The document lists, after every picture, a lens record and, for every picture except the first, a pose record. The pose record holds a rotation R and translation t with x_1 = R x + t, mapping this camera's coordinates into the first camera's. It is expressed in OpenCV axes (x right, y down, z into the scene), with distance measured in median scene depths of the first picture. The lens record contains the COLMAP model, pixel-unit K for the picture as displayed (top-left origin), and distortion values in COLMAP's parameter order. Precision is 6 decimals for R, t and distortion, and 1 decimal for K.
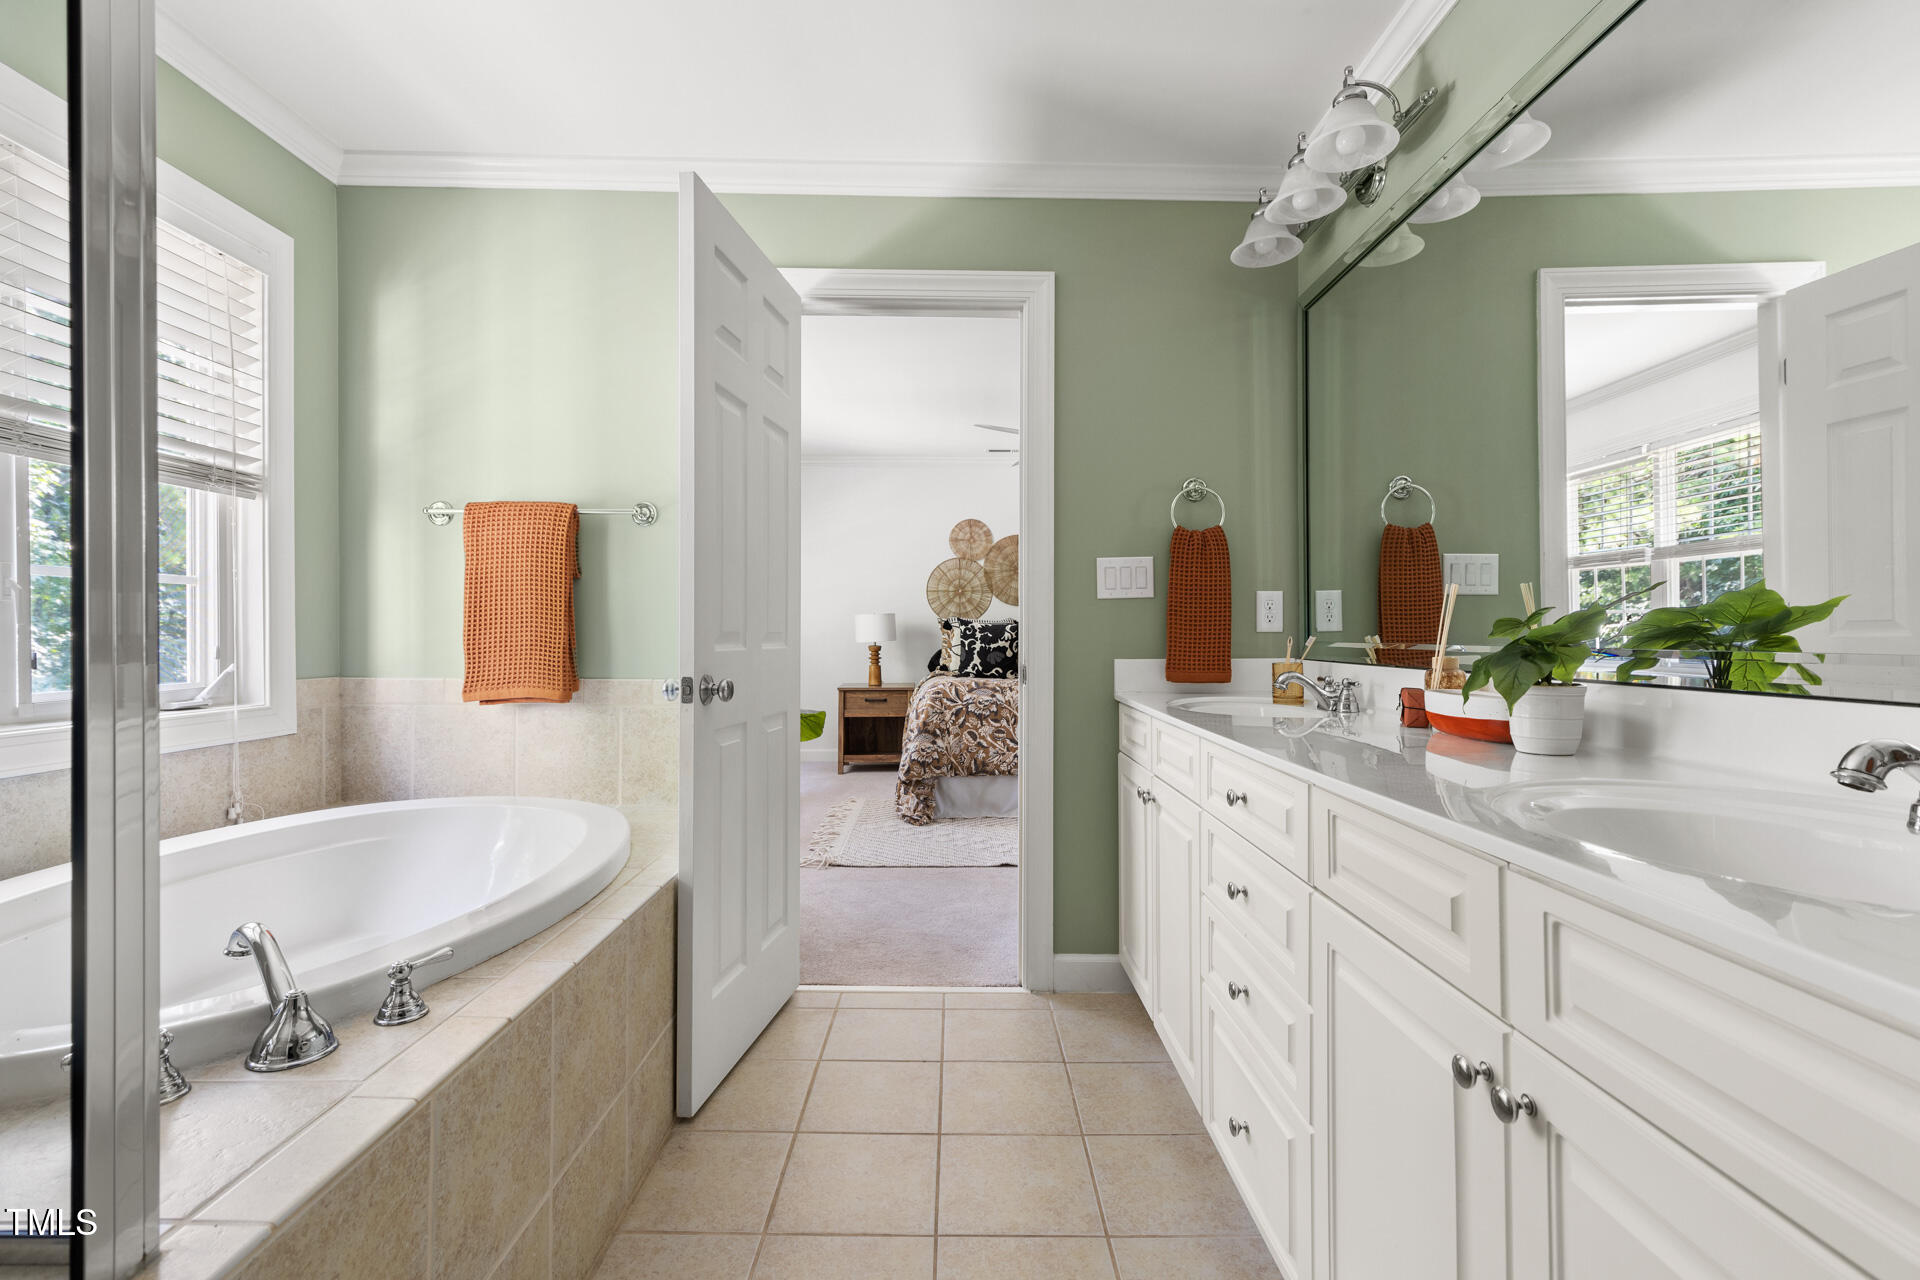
lens RADIAL K [[862.6, 0, 954.4], [0, 862.6, 638.4], [0, 0, 1]] dist [-0.000144, 0.000186]
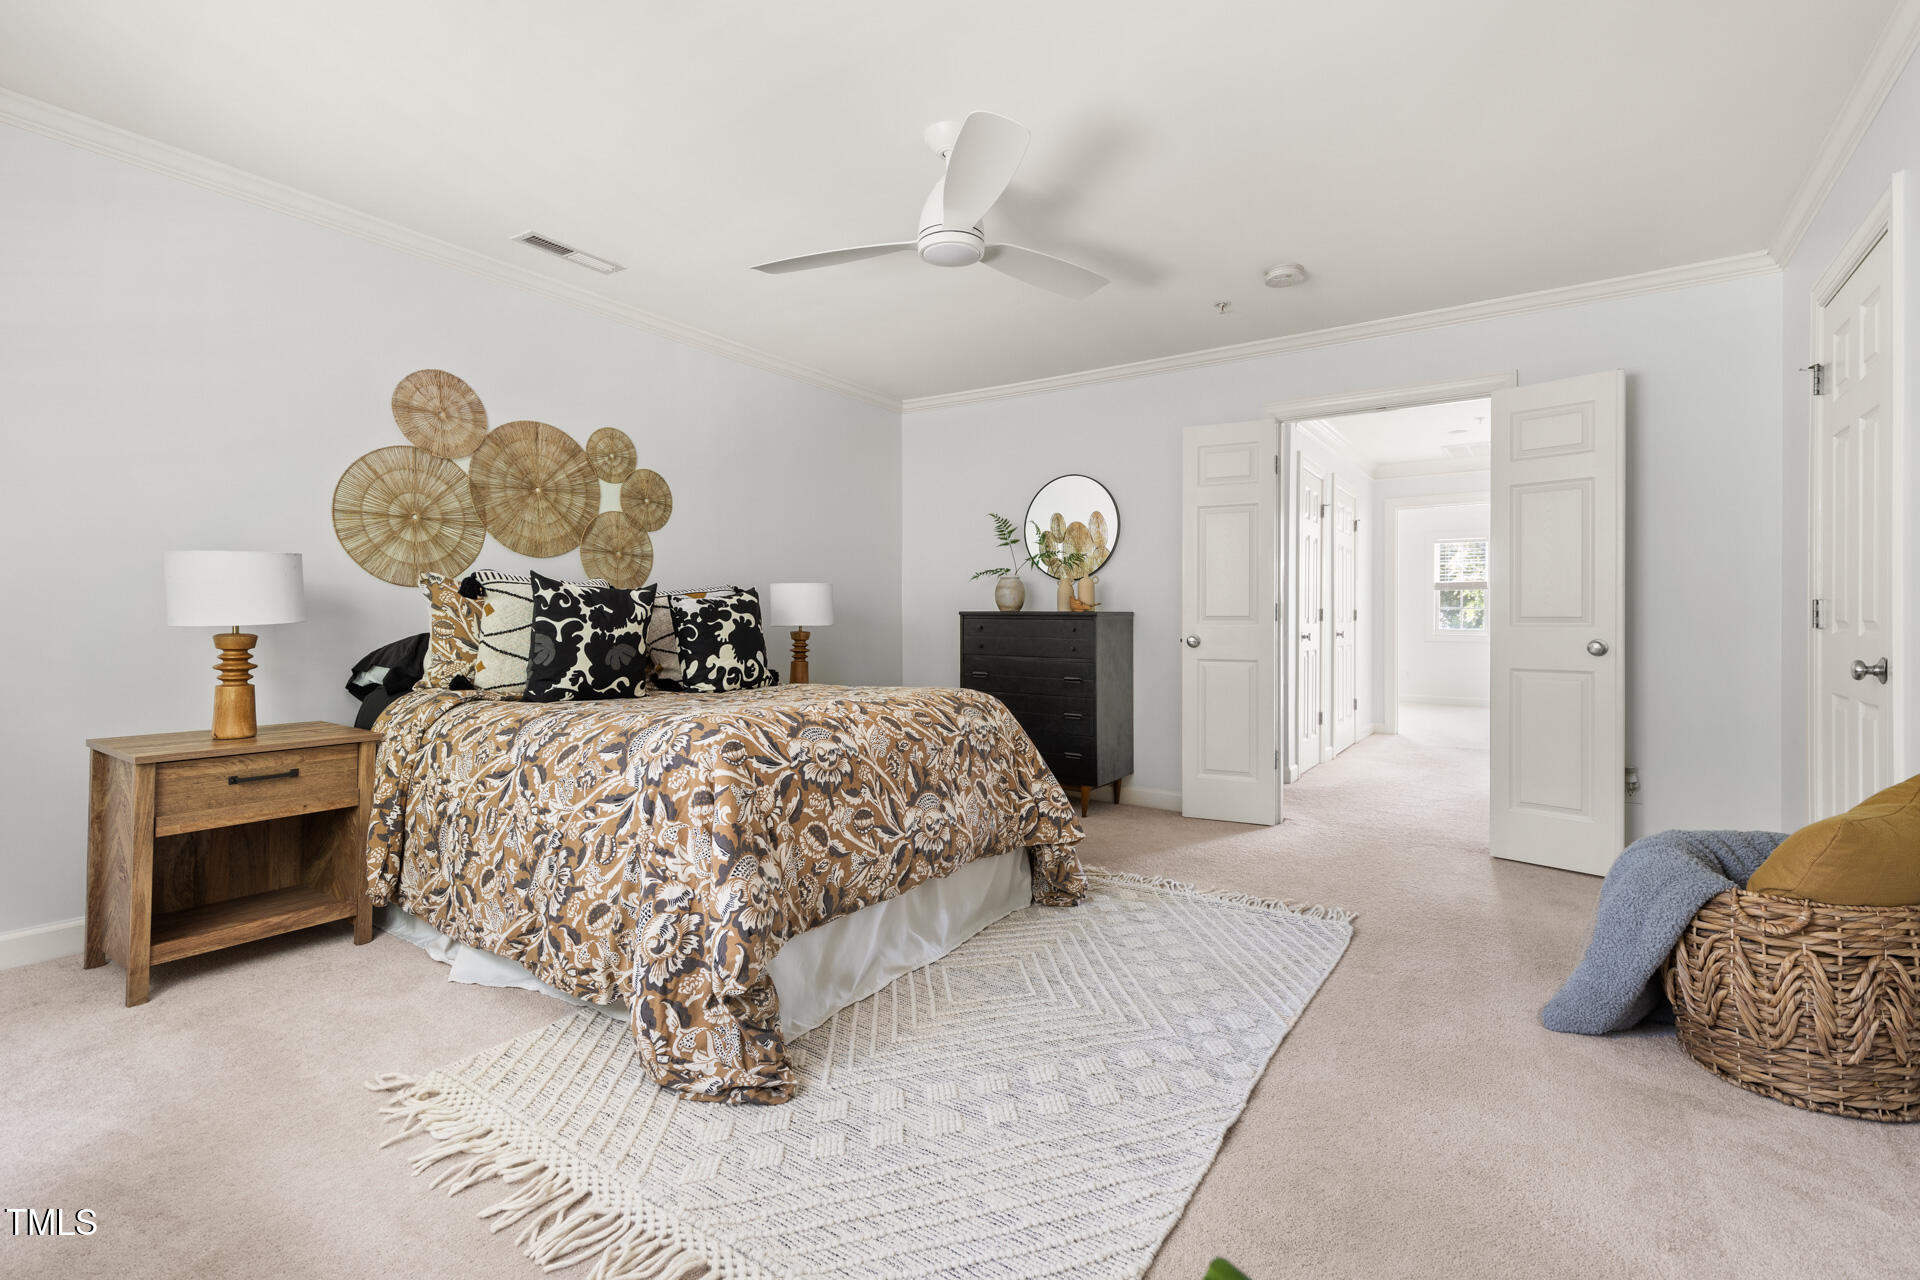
lens RADIAL K [[862.6, 0, 962.5], [0, 862.6, 619.7], [0, 0, 1]] dist [-0.000144, 0.000186]
pose [[0.564563, 0.008326, 0.825348, -0.245562], [-0.001686, 0.999959, -0.008934, 0.005366], [-0.825389, 0.003652, 0.564553, 0.560826]]
